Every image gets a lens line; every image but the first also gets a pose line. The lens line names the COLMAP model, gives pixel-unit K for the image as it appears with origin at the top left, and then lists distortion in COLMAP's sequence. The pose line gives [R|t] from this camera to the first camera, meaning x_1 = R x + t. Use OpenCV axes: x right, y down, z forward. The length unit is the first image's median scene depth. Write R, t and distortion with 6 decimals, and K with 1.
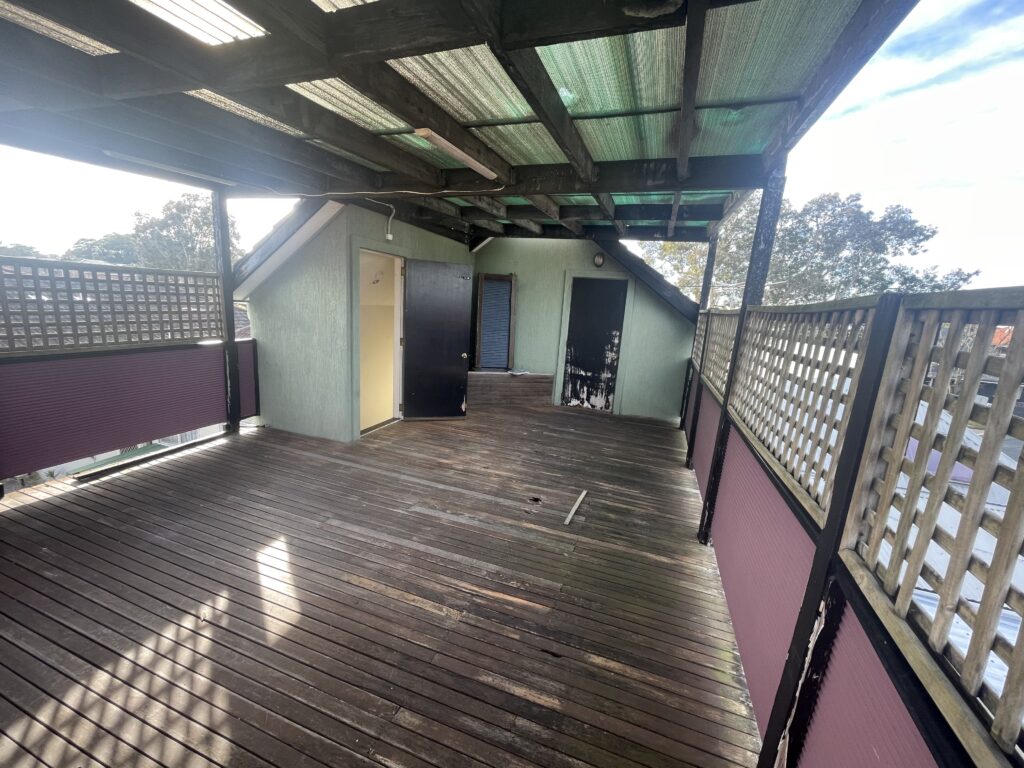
lens RADIAL K [[411.5, 0, 513.1], [0, 411.5, 379.3], [0, 0, 1]] dist [0.001070, -0.000078]
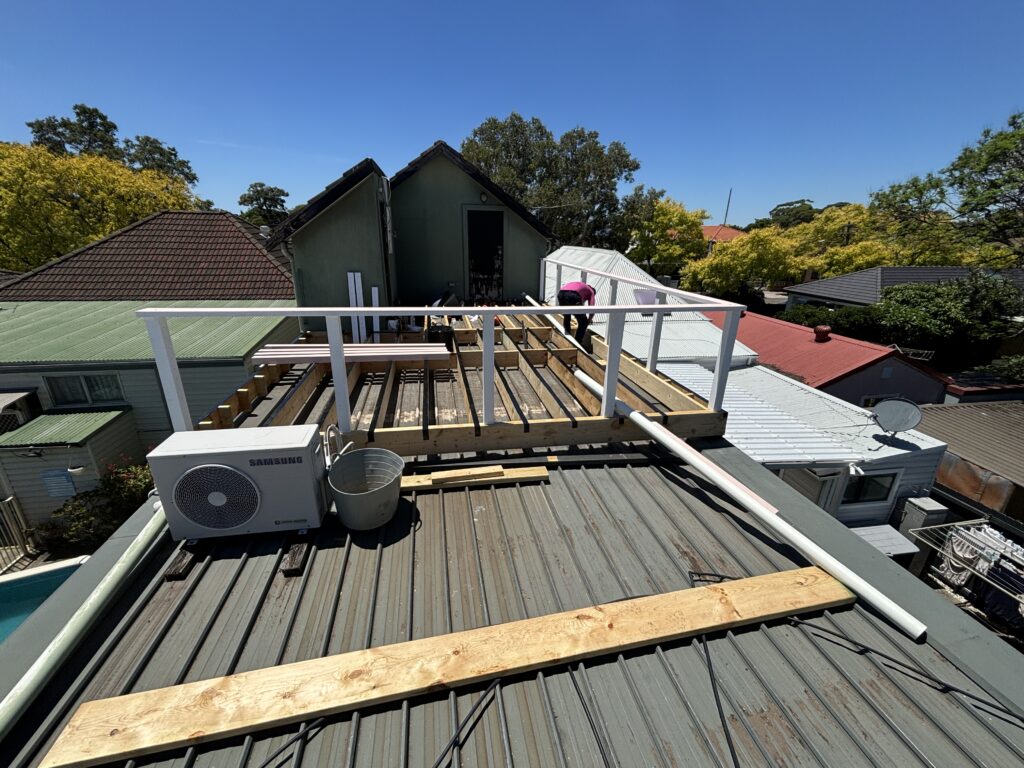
lens RADIAL K [[422.5, 0, 508.2], [0, 422.5, 385.9], [0, 0, 1]] dist [0.000867, 0.001926]
pose [[0.869318, -0.221675, 0.441754, -0.528243], [0.137141, 0.966869, 0.215305, 0.054695], [-0.474846, -0.126586, 0.870918, -0.465139]]
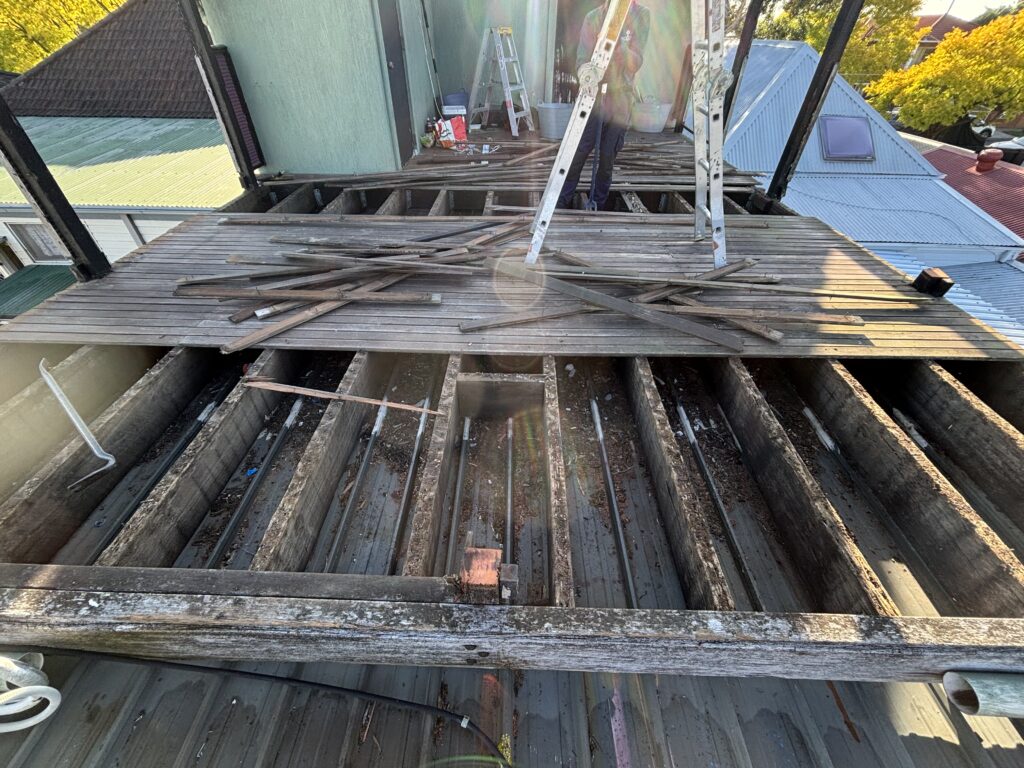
lens RADIAL K [[422.5, 0, 507.1], [0, 422.5, 384.9], [0, 0, 1]] dist [0.000867, 0.001926]
pose [[0.948751, -0.246716, 0.197490, -0.322112], [0.116486, 0.853933, 0.507178, 0.067273], [-0.293773, -0.458181, 0.838909, -0.047762]]
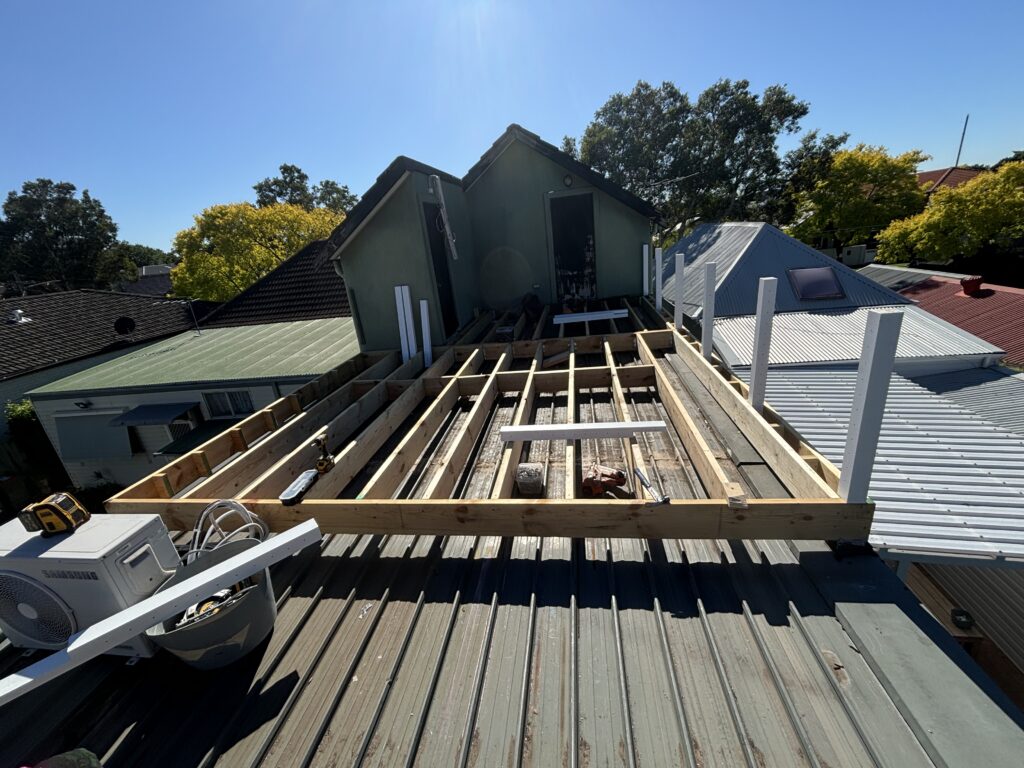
lens RADIAL K [[422.5, 0, 509.7], [0, 422.5, 382.7], [0, 0, 1]] dist [0.000867, 0.001926]
pose [[0.965119, -0.231841, 0.121631, -0.264216], [0.211845, 0.964523, 0.157534, 0.069440], [-0.153839, -0.126272, 0.979994, -0.340743]]
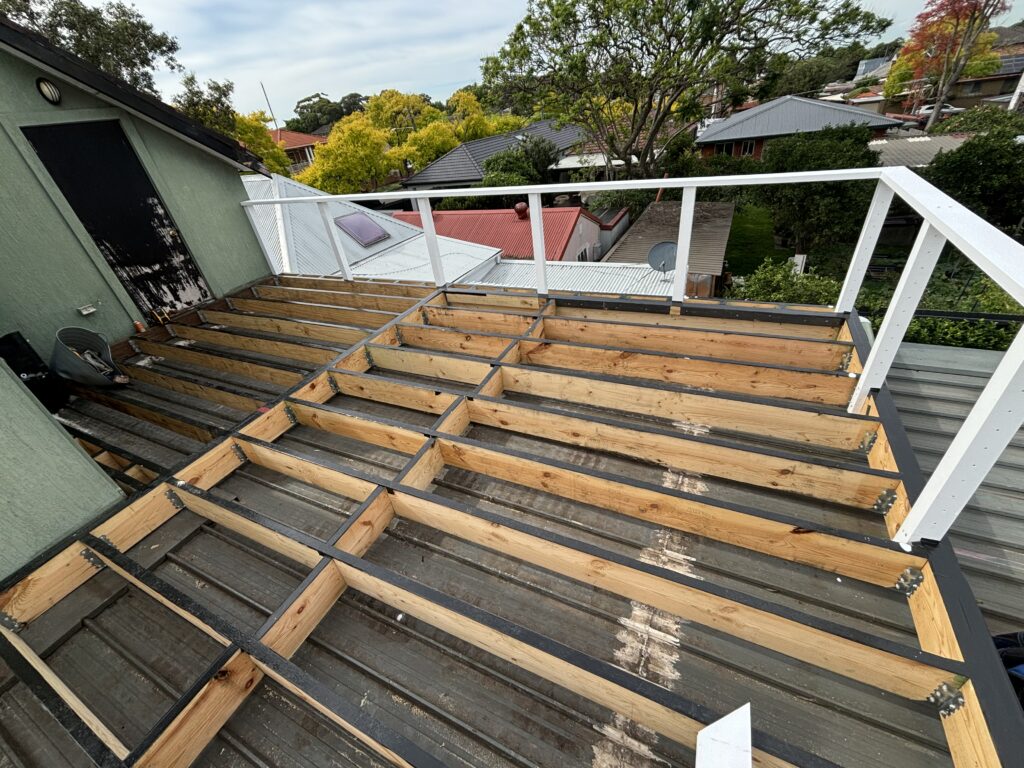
lens RADIAL K [[422.5, 0, 509.6], [0, 422.5, 381.0], [0, 0, 1]] dist [0.000867, 0.001926]
pose [[0.105352, -0.609271, 0.785933, -0.483010], [0.312255, 0.770626, 0.555547, -0.081035], [-0.944139, 0.186884, 0.271435, 0.217641]]
